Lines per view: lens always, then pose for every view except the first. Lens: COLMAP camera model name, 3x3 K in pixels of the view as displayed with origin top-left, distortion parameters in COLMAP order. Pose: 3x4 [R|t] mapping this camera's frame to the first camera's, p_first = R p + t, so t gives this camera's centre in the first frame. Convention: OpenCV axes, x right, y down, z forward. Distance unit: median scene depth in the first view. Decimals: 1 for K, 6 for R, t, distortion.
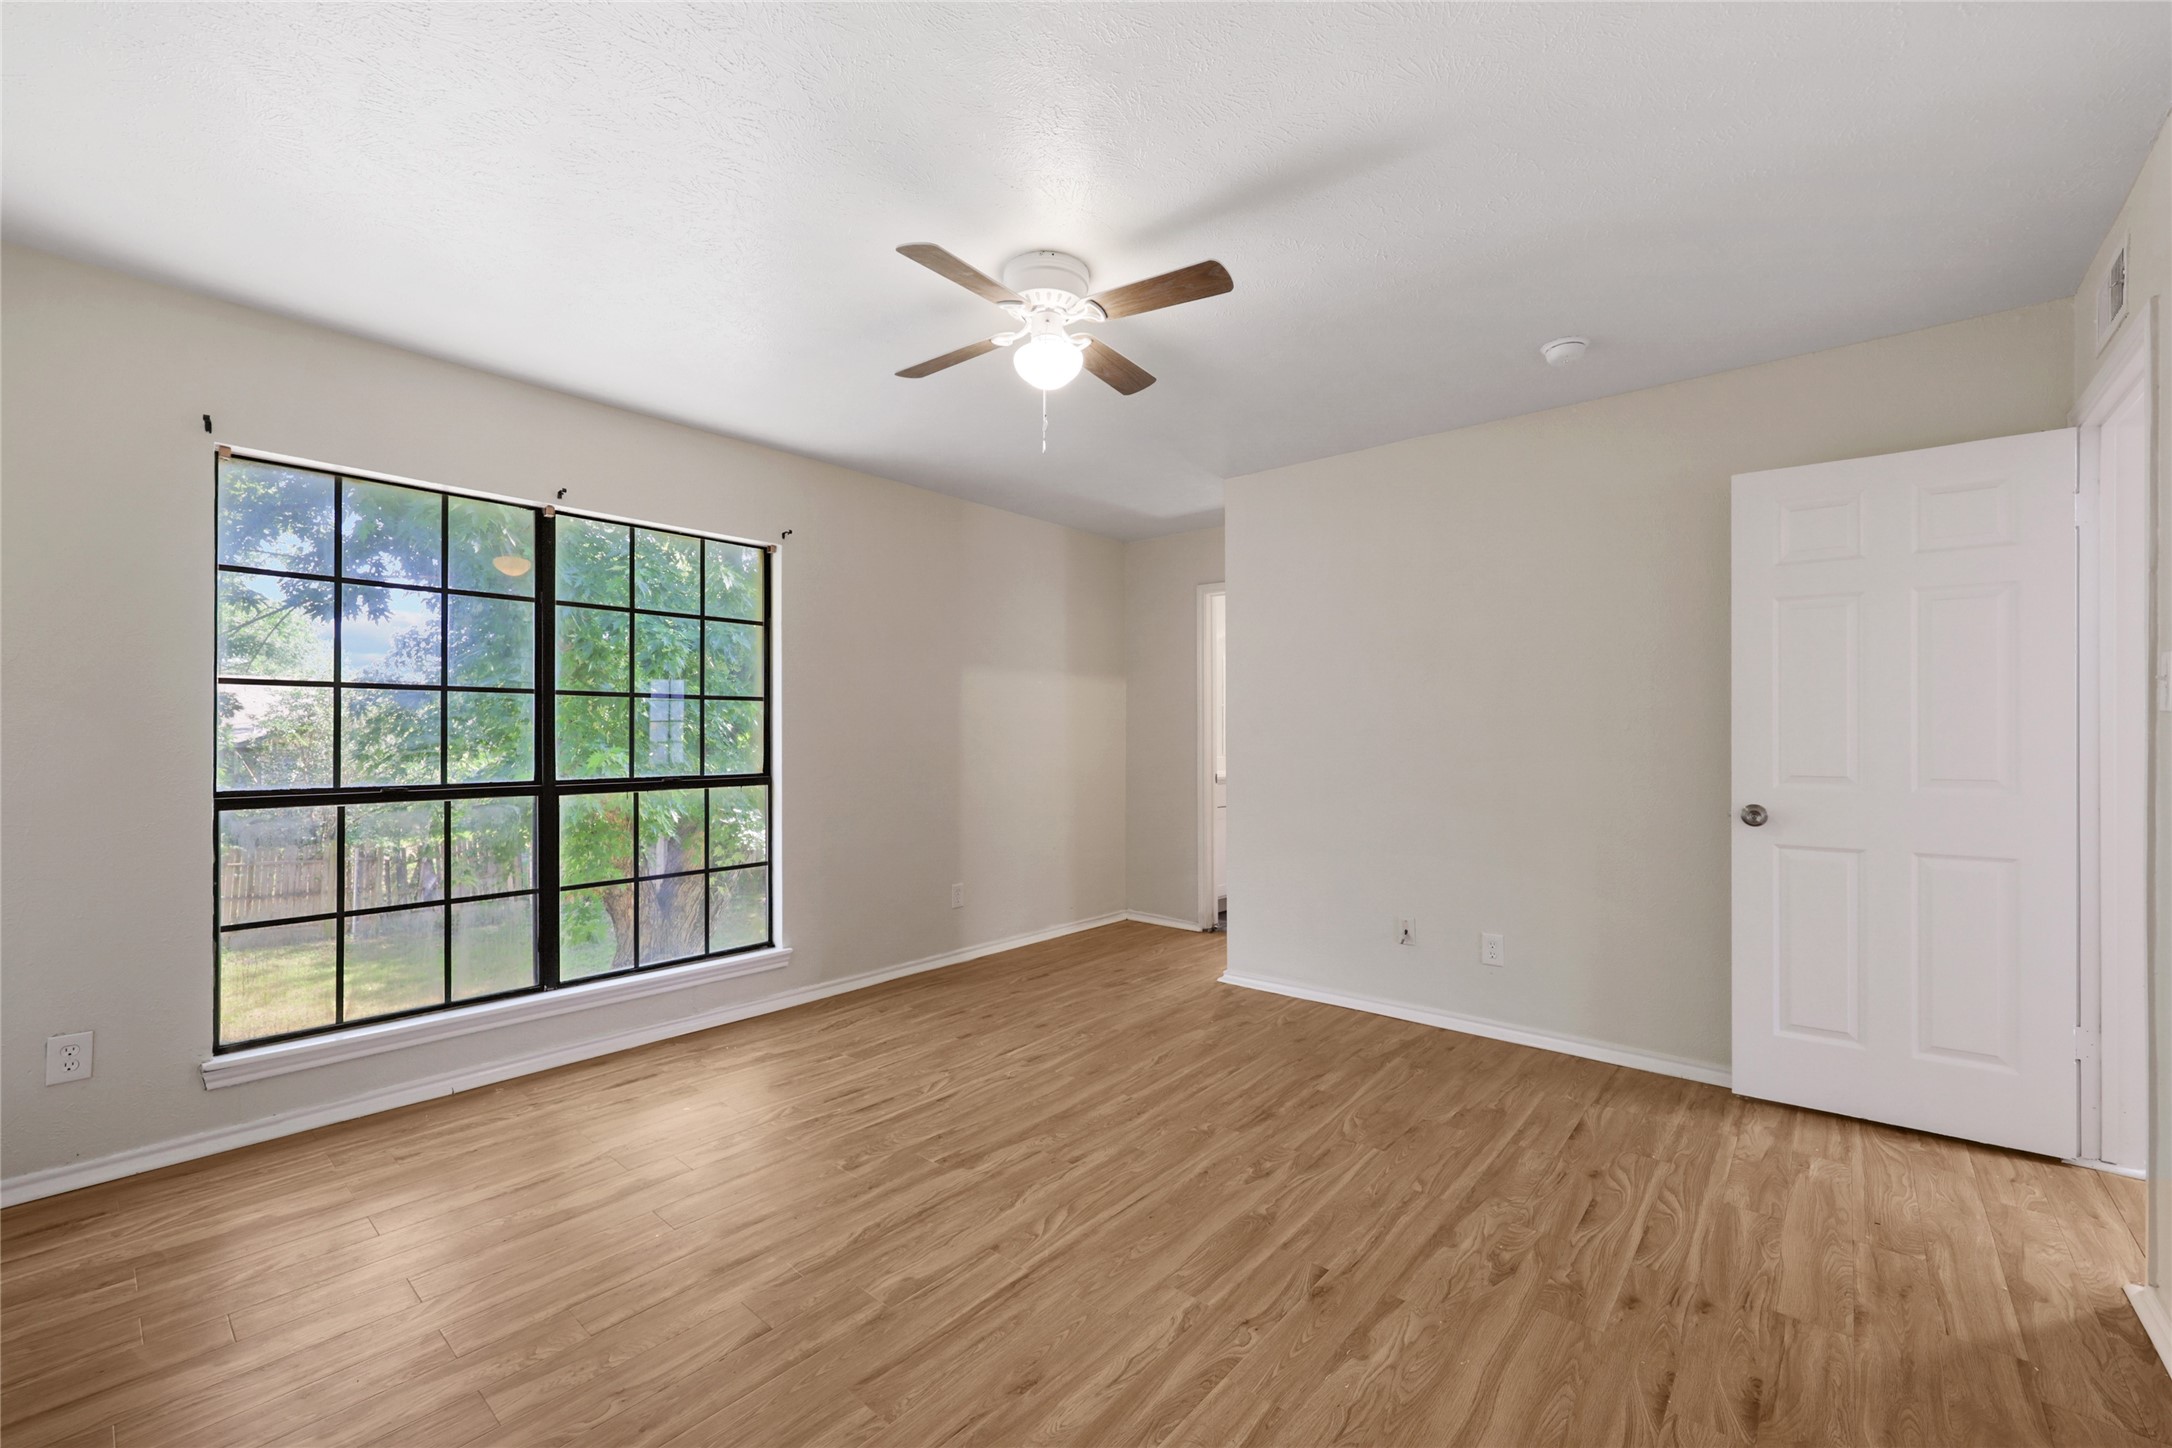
lens RADIAL K [[886.7, 0, 1078.2], [0, 886.7, 728.1], [0, 0, 1]] dist [0.003761, 0.000178]
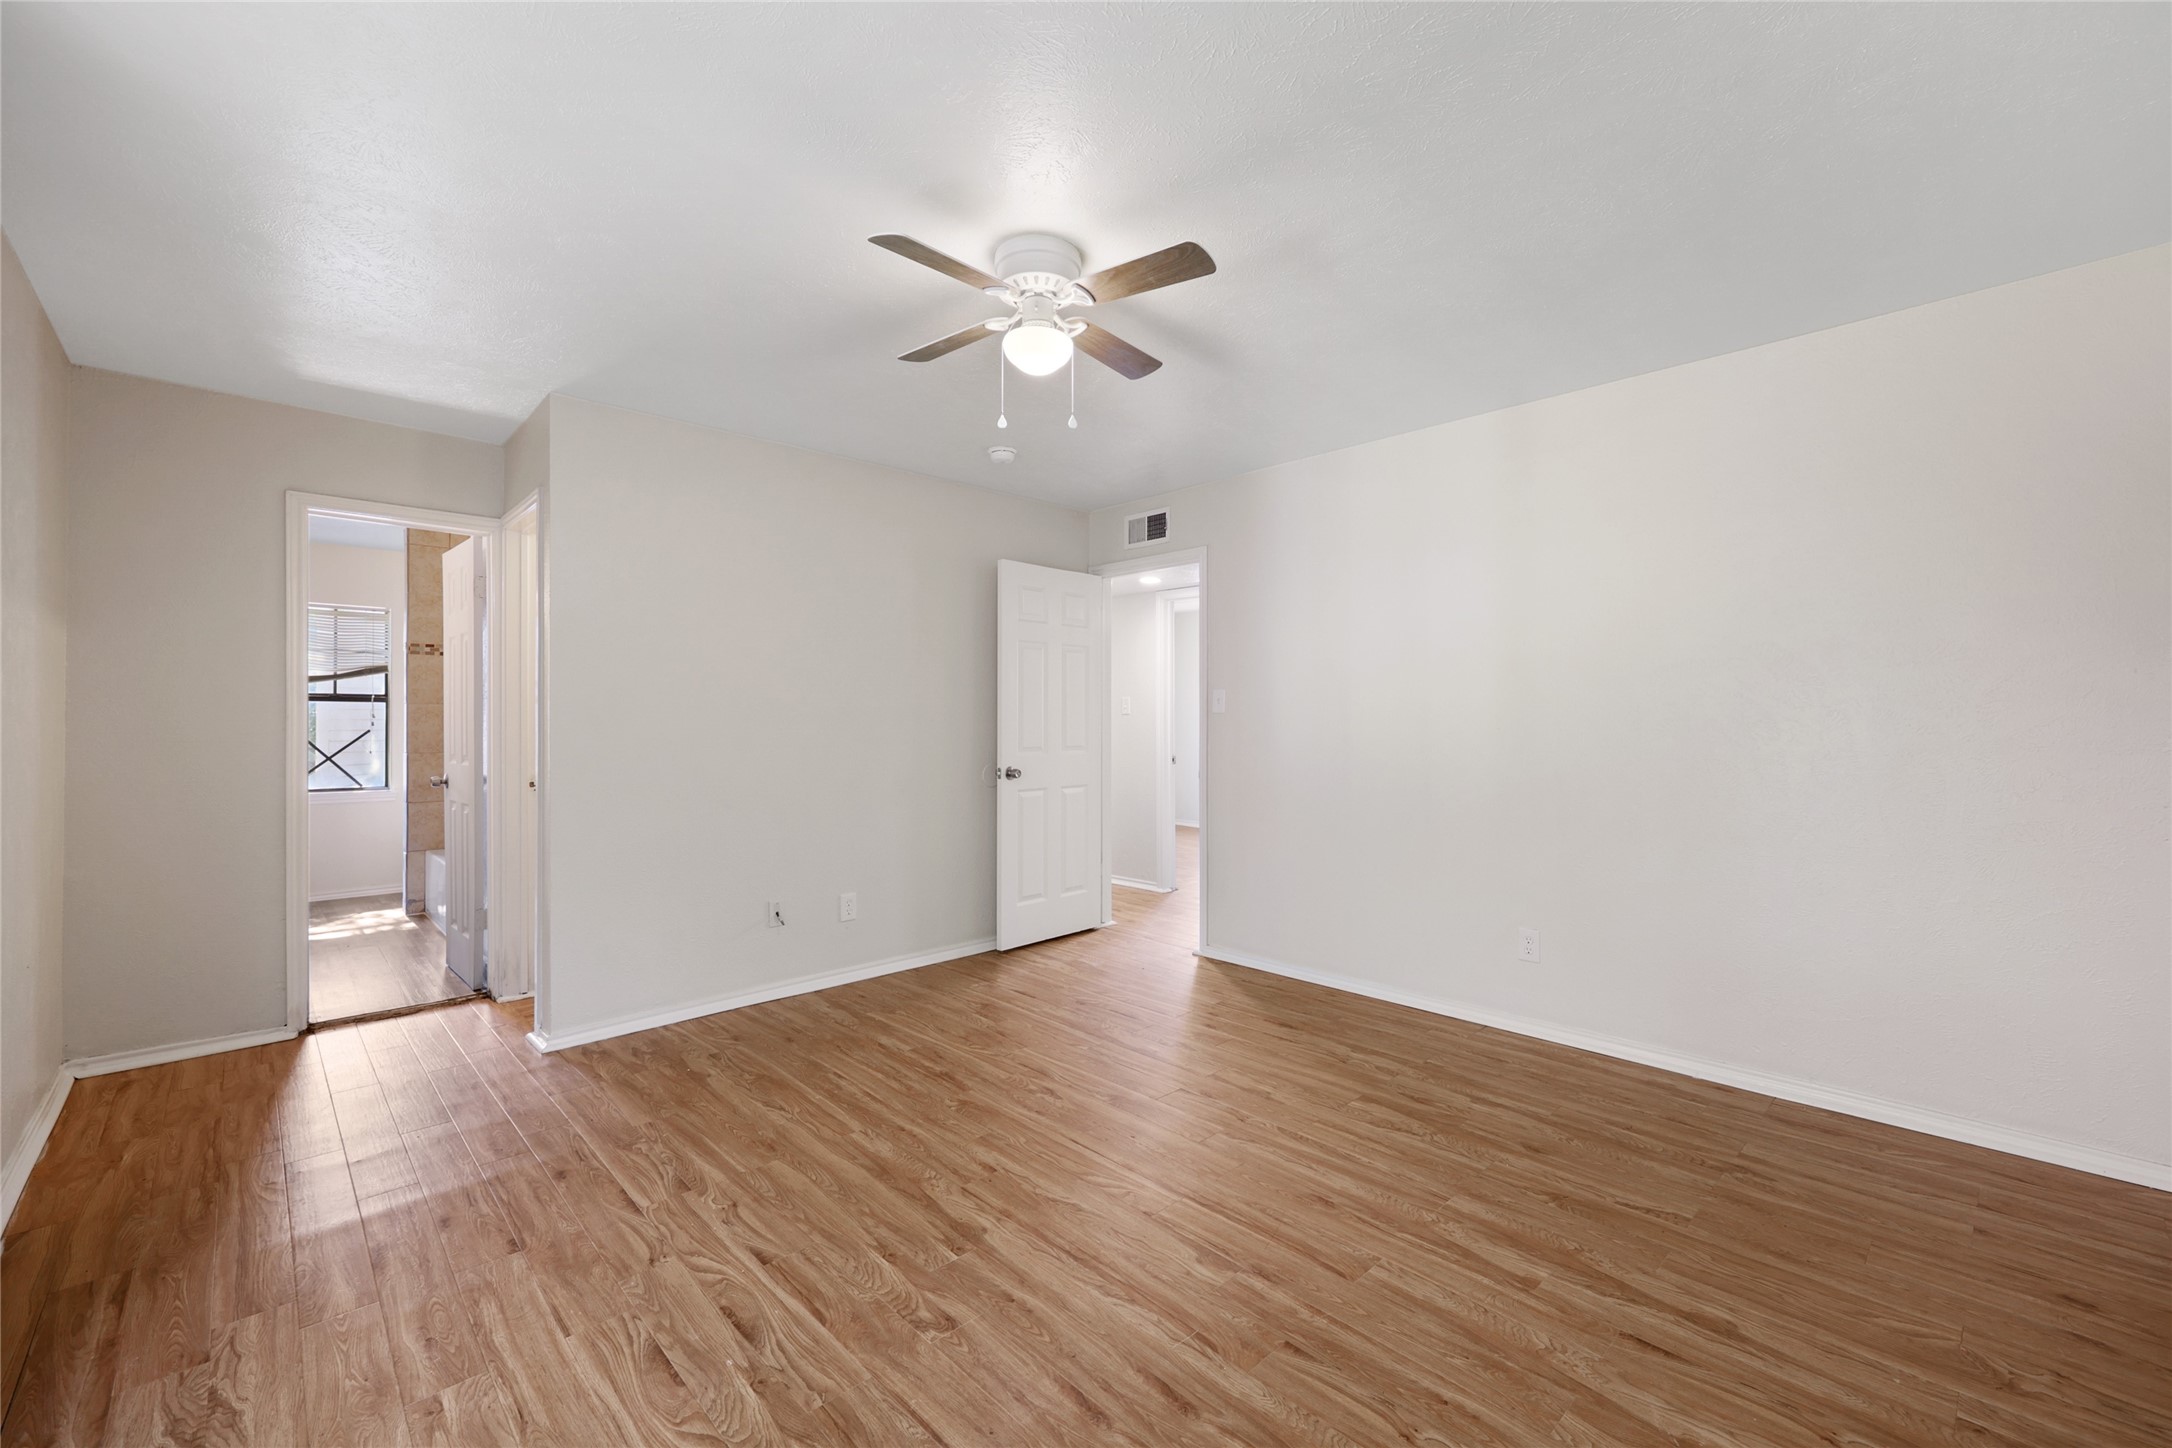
lens RADIAL K [[886.7, 0, 1092.2], [0, 886.7, 714.1], [0, 0, 1]] dist [0.003761, 0.000178]
pose [[0.096259, 0.009009, 0.995316, -0.791229], [-0.004467, 0.999953, -0.008619, 0.002470], [-0.995346, -0.003616, 0.096294, 0.664541]]
